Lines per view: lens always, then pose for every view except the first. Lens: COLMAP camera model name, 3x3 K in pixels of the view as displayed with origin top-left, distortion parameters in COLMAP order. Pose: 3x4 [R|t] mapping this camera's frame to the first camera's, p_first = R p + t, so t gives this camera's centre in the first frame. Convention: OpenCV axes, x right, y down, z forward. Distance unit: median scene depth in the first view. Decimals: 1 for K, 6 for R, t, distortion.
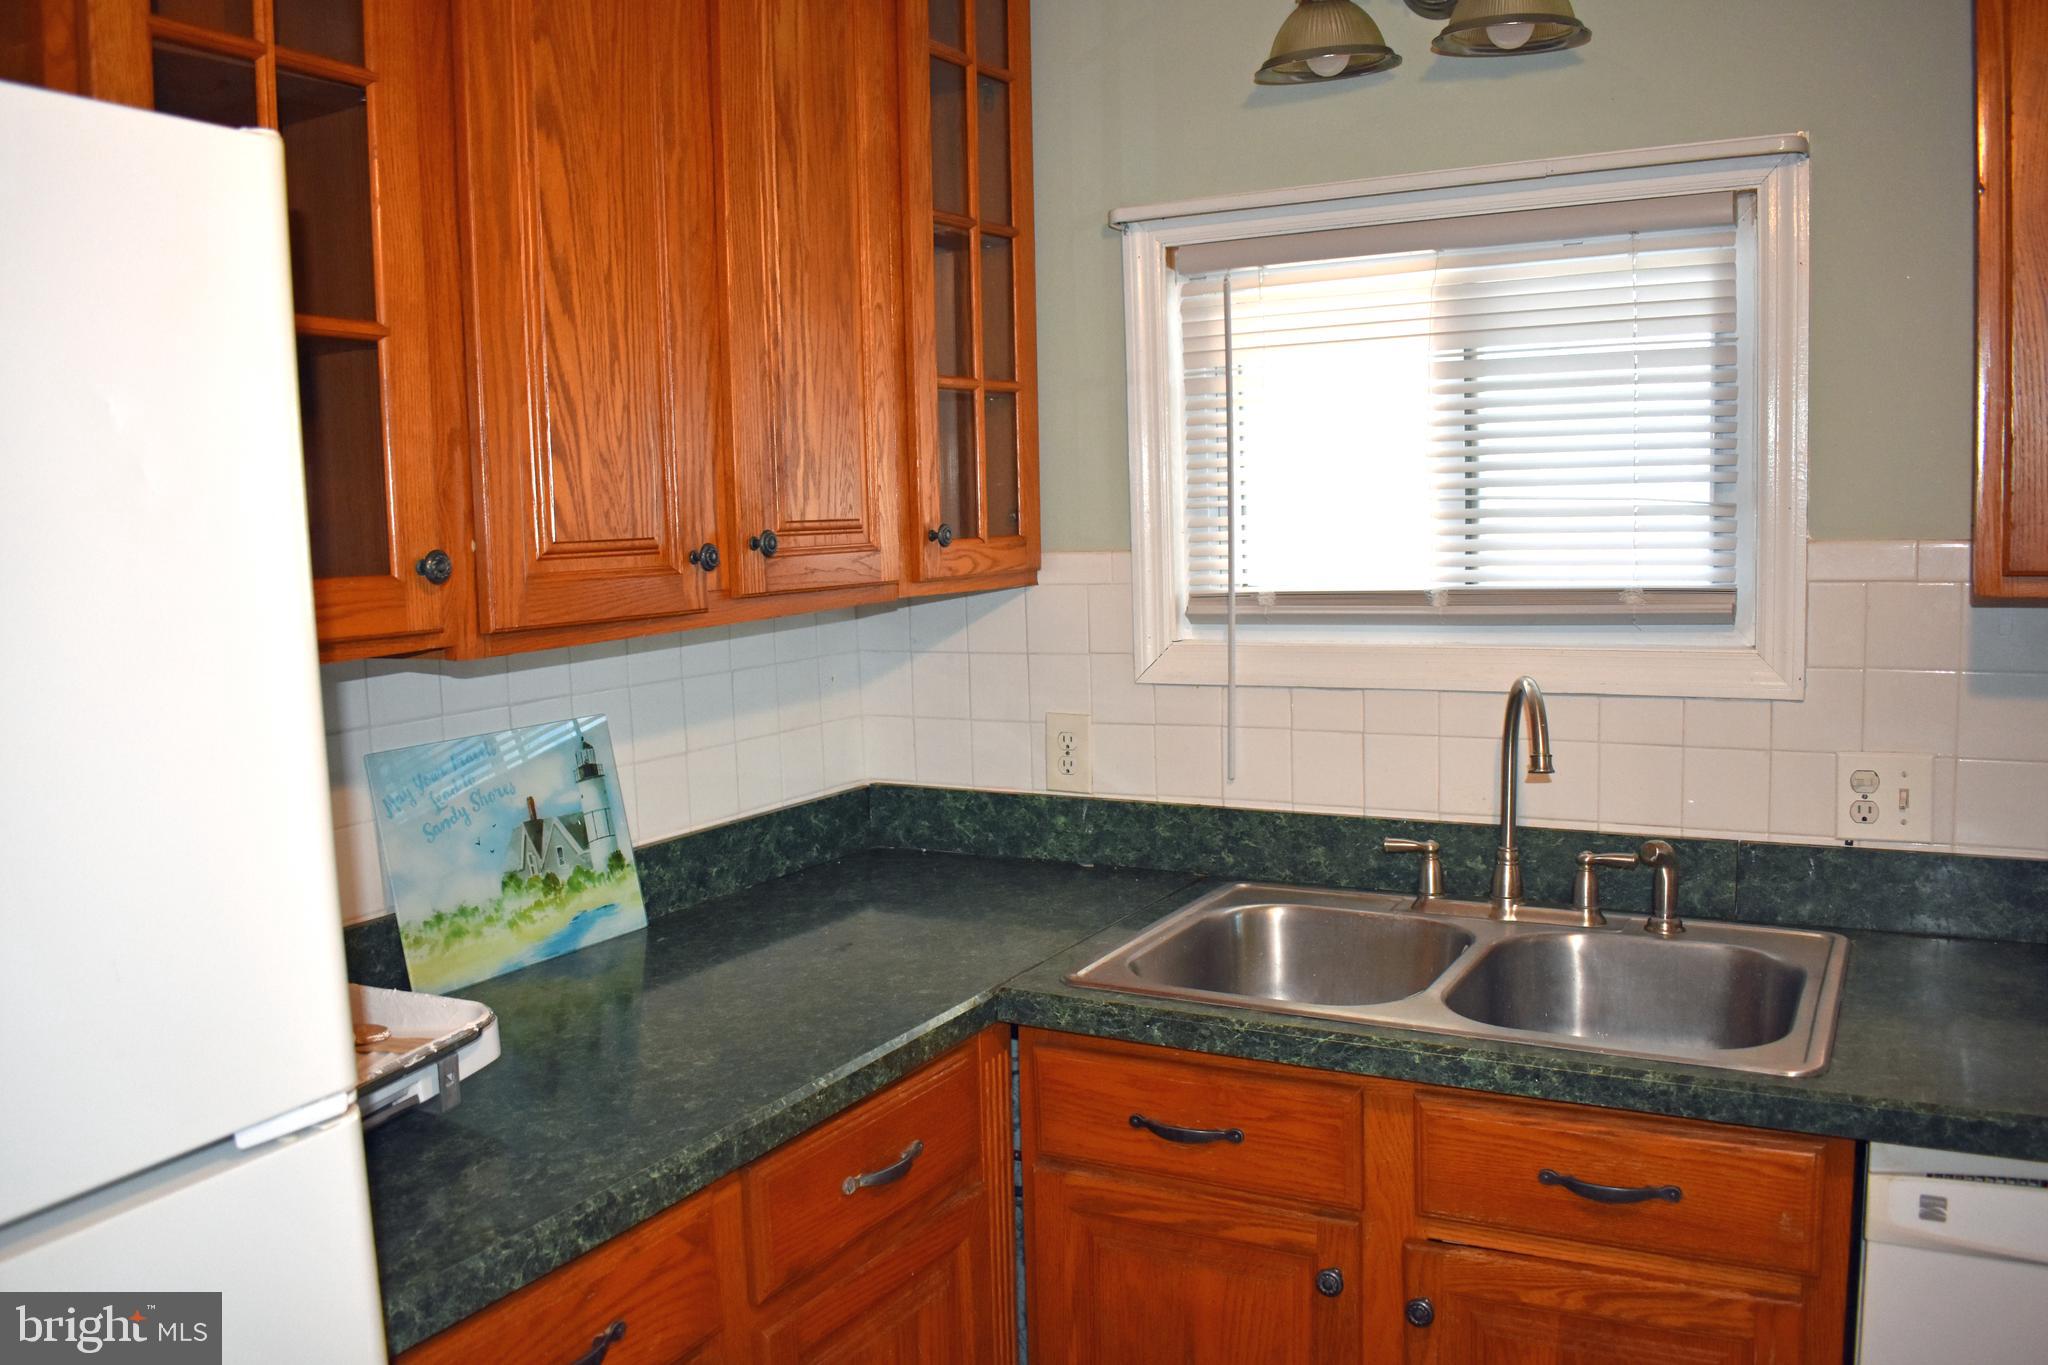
lens RADIAL K [[1607.4, 0, 1024.0], [0, 1607.4, 682.5], [0, 0, 1]] dist [-0.093947, 0.018535]
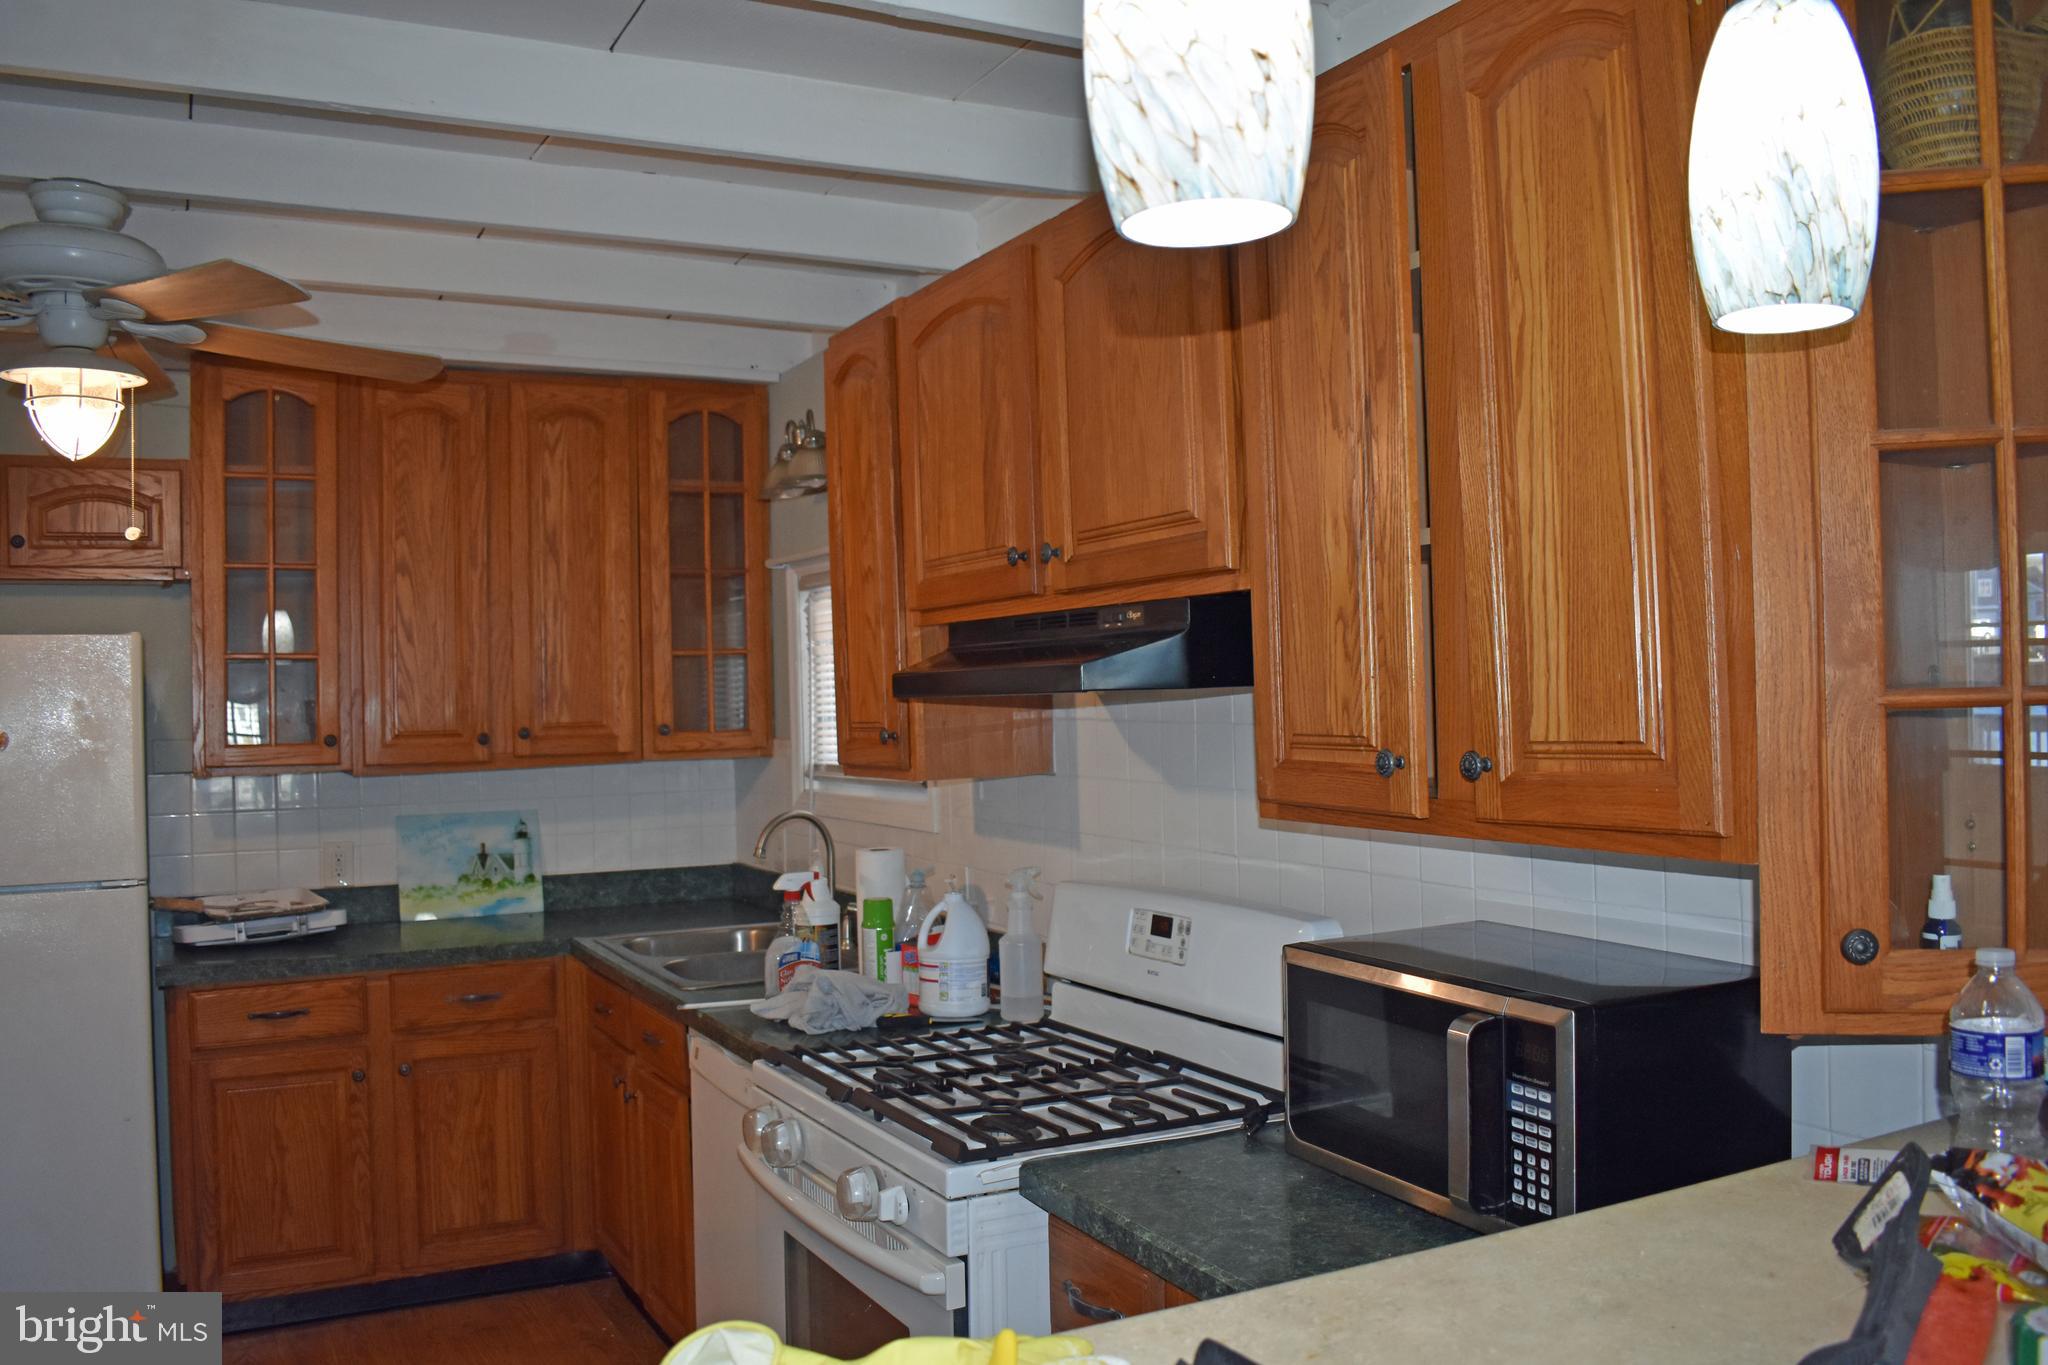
lens RADIAL K [[1607.4, 0, 1024.0], [0, 1607.4, 682.5], [0, 0, 1]] dist [-0.093947, 0.018535]
pose [[0.841665, 0.010733, -0.539893, 1.515541], [-0.062537, 0.995013, -0.077710, -0.025444], [0.536367, 0.099169, 0.838139, -0.473489]]
